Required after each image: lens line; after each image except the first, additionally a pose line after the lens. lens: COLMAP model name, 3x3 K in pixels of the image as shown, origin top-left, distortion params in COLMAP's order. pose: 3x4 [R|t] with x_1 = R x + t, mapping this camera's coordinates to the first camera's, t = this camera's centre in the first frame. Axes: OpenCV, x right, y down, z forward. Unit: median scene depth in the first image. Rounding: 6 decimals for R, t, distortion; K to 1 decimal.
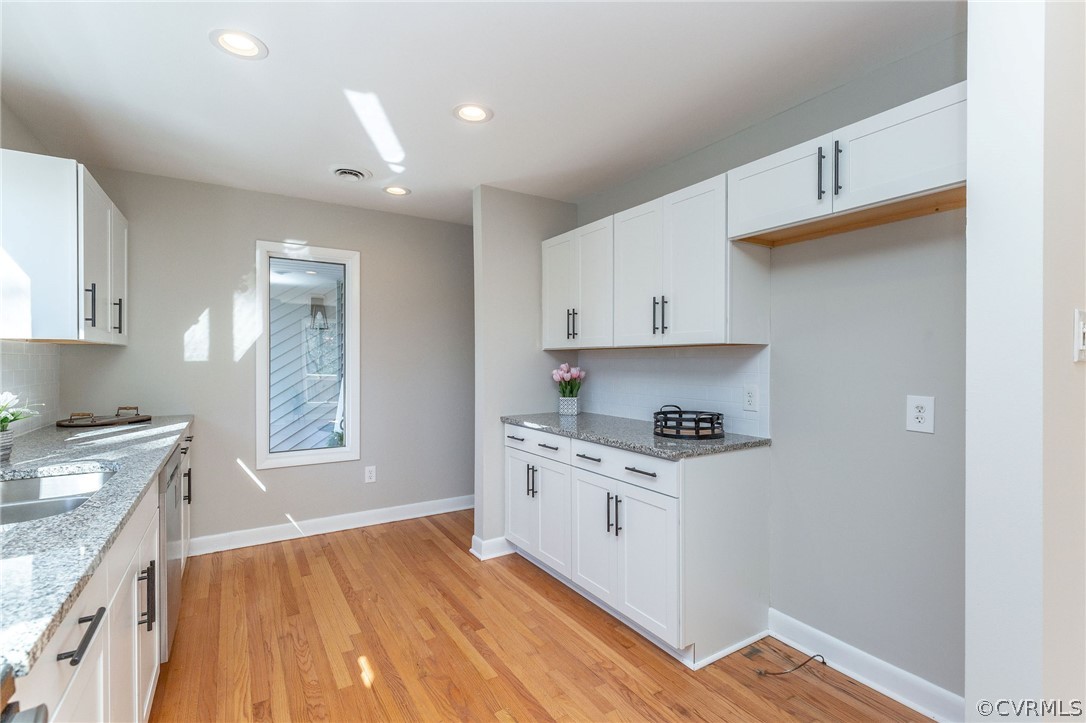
lens RADIAL K [[507.0, 0, 553.1], [0, 507.0, 360.8], [0, 0, 1]] dist [0.002731, 0.000066]
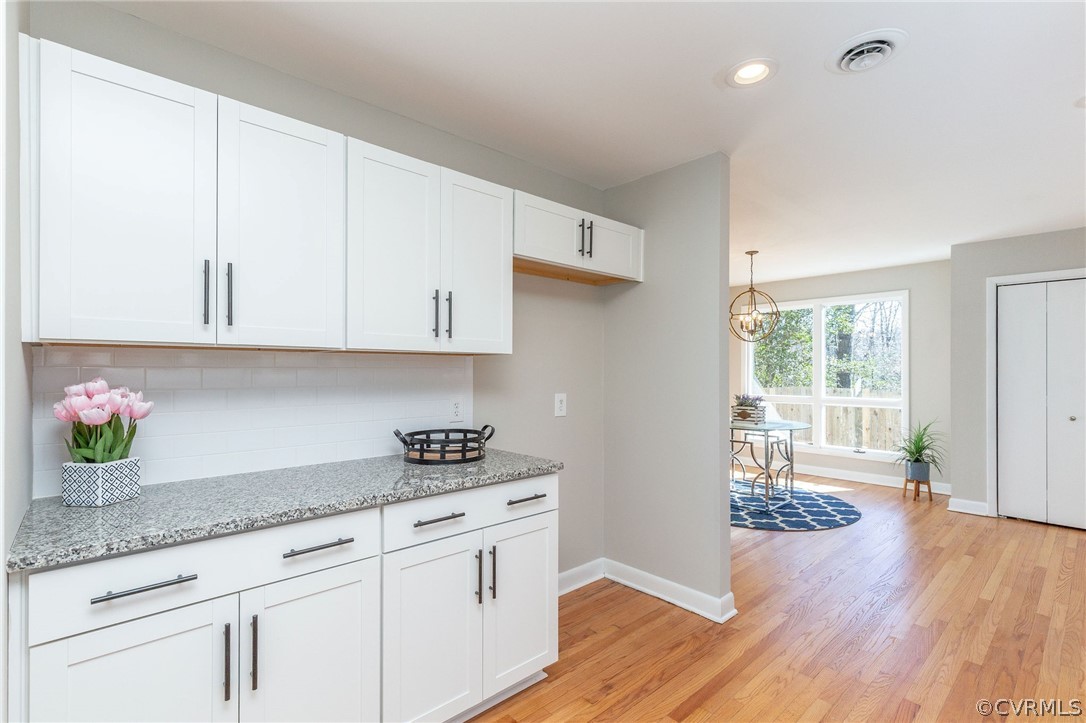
lens RADIAL K [[507.0, 0, 553.8], [0, 507.0, 367.8], [0, 0, 1]] dist [0.002731, 0.000066]
pose [[-0.189185, 0.006604, 0.981919, -0.626388], [0.003249, 0.999976, -0.006100, -0.000569], [-0.981936, 0.002036, -0.189202, 1.015542]]
